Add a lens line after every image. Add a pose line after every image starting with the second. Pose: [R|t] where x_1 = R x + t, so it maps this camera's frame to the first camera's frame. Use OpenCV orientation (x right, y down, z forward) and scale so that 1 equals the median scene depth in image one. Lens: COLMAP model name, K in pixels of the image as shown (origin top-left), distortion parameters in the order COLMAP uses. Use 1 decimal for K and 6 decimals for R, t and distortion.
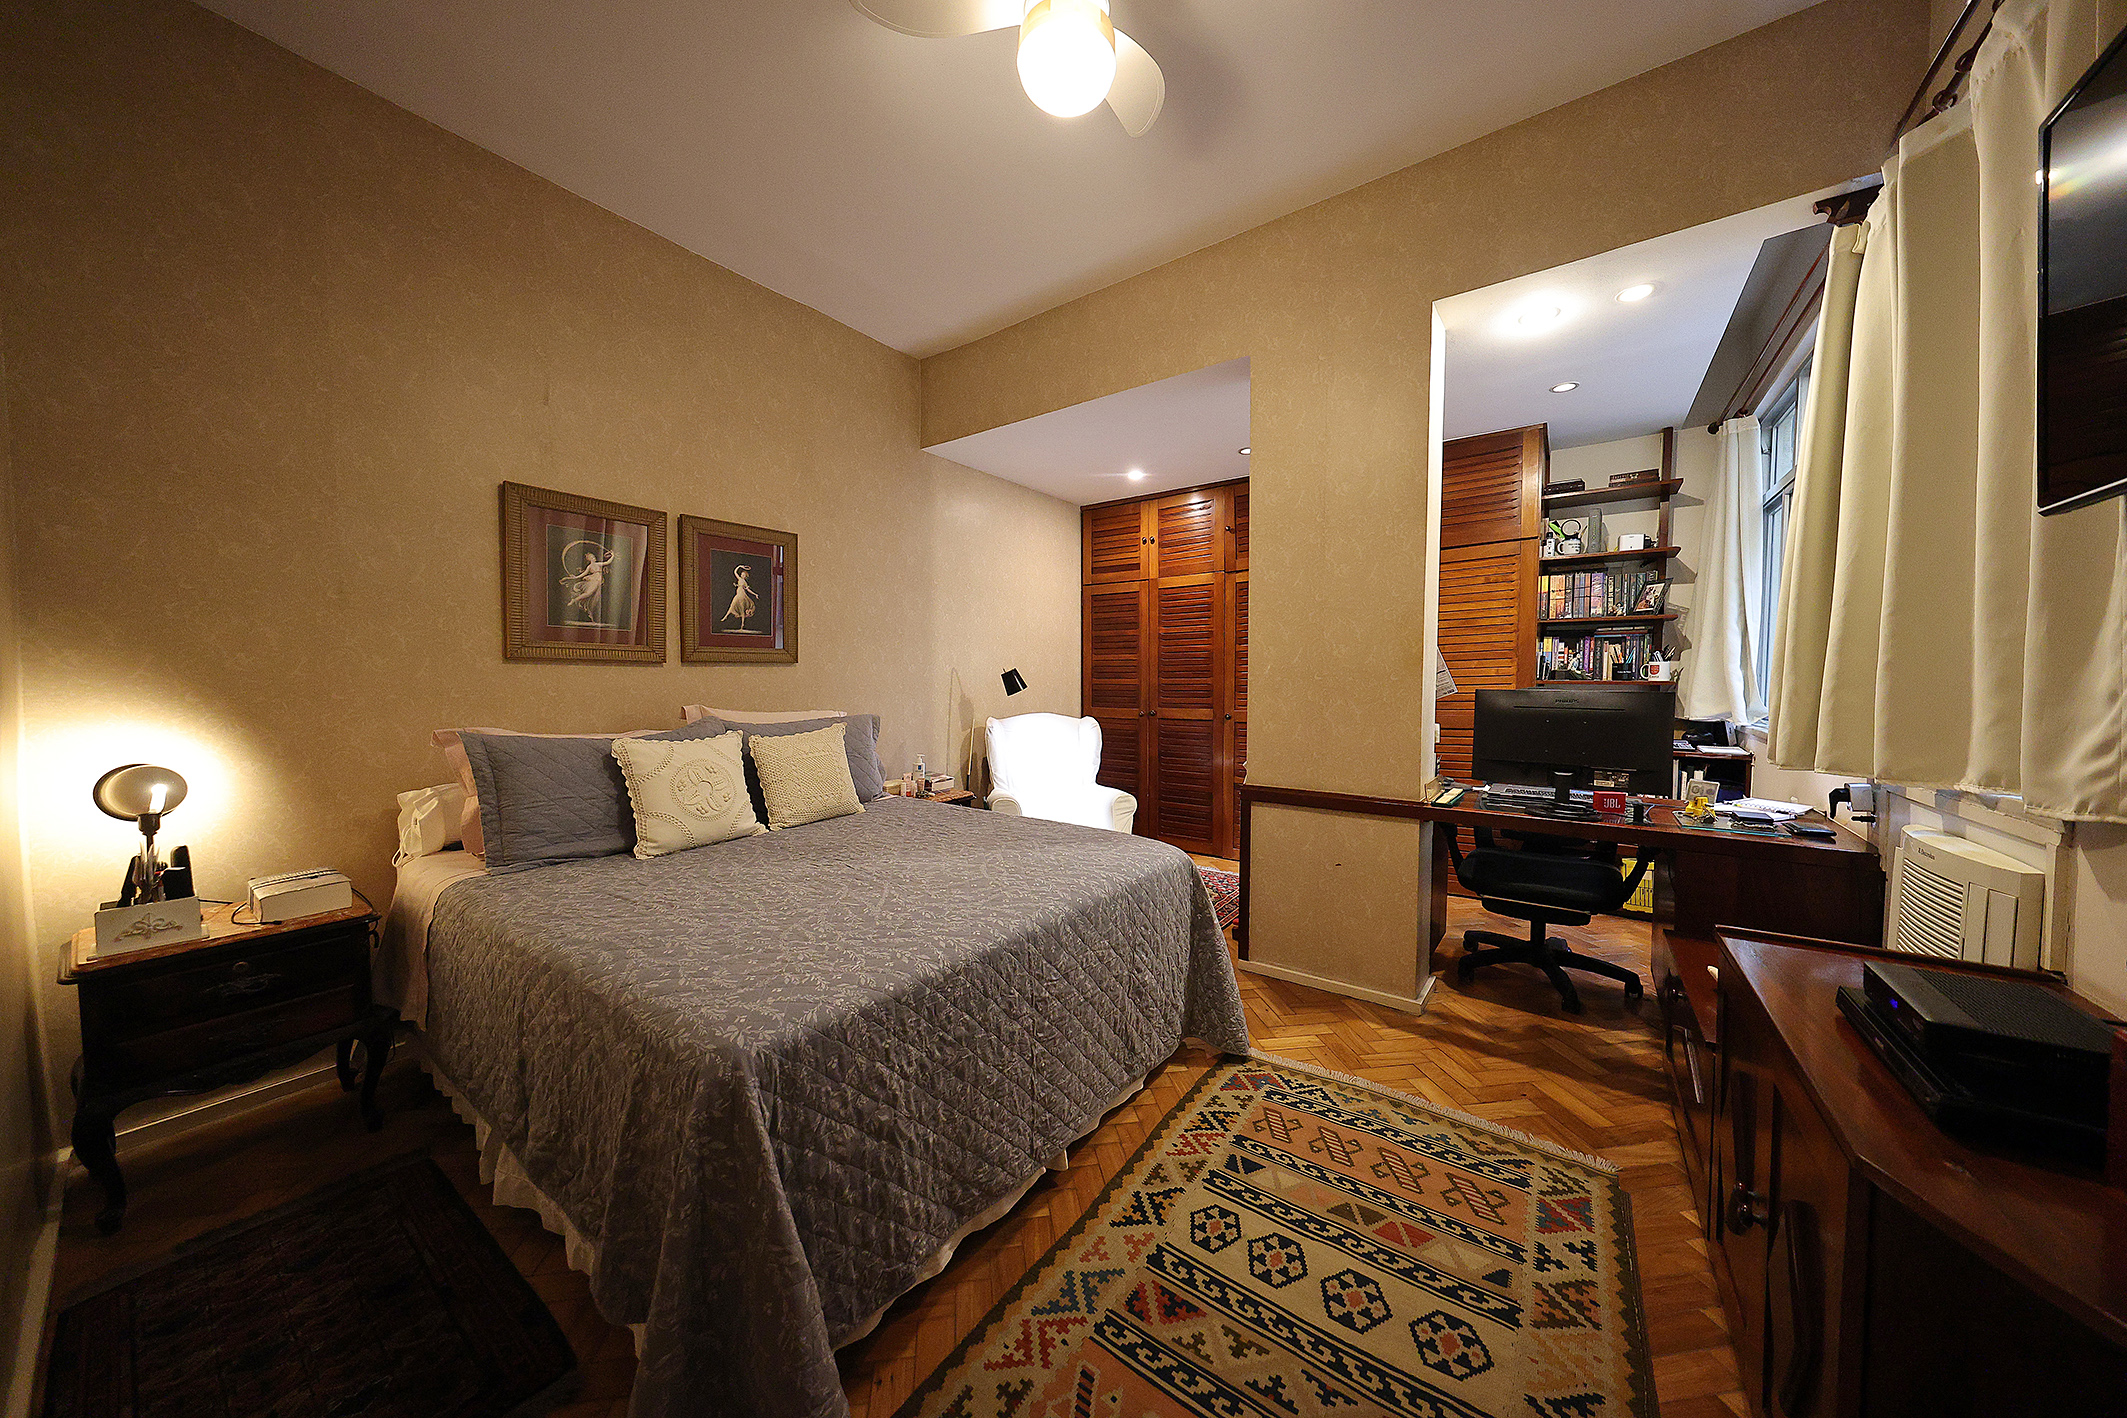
lens RADIAL K [[705.8, 0, 1076.4], [0, 705.8, 702.9], [0, 0, 1]] dist [0.001088, -0.000015]
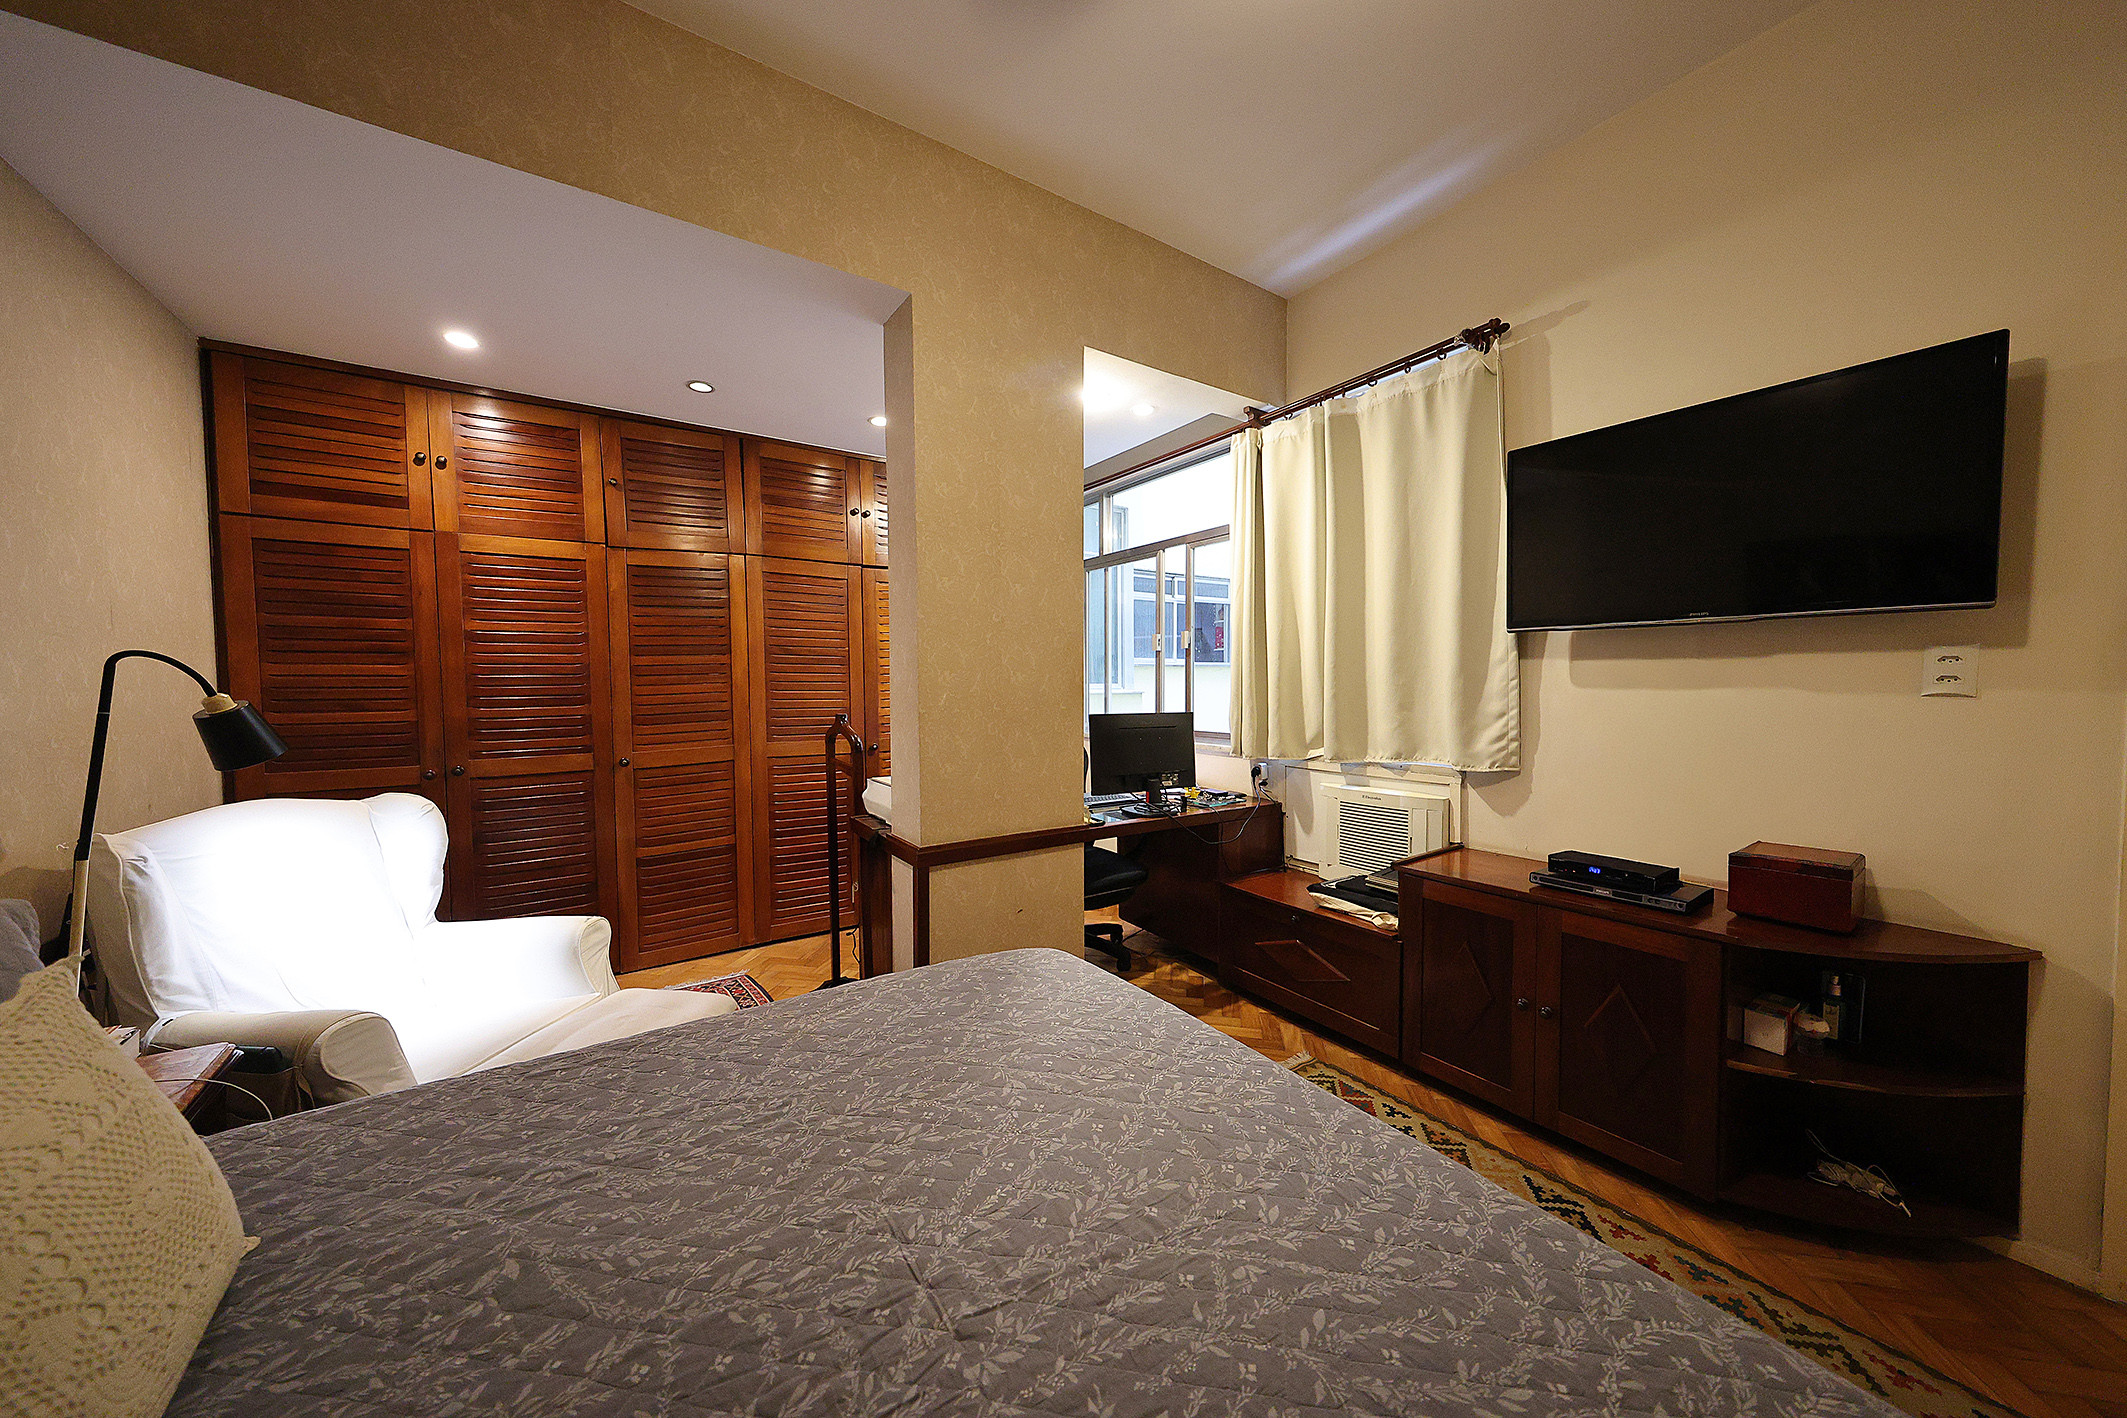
lens RADIAL K [[705.8, 0, 1074.2], [0, 705.8, 709.5], [0, 0, 1]] dist [0.001088, -0.000015]
pose [[0.341194, -0.039371, 0.939168, -0.617366], [0.037531, 0.998896, 0.028240, -0.077520], [-0.939243, 0.025612, 0.342295, 0.831336]]
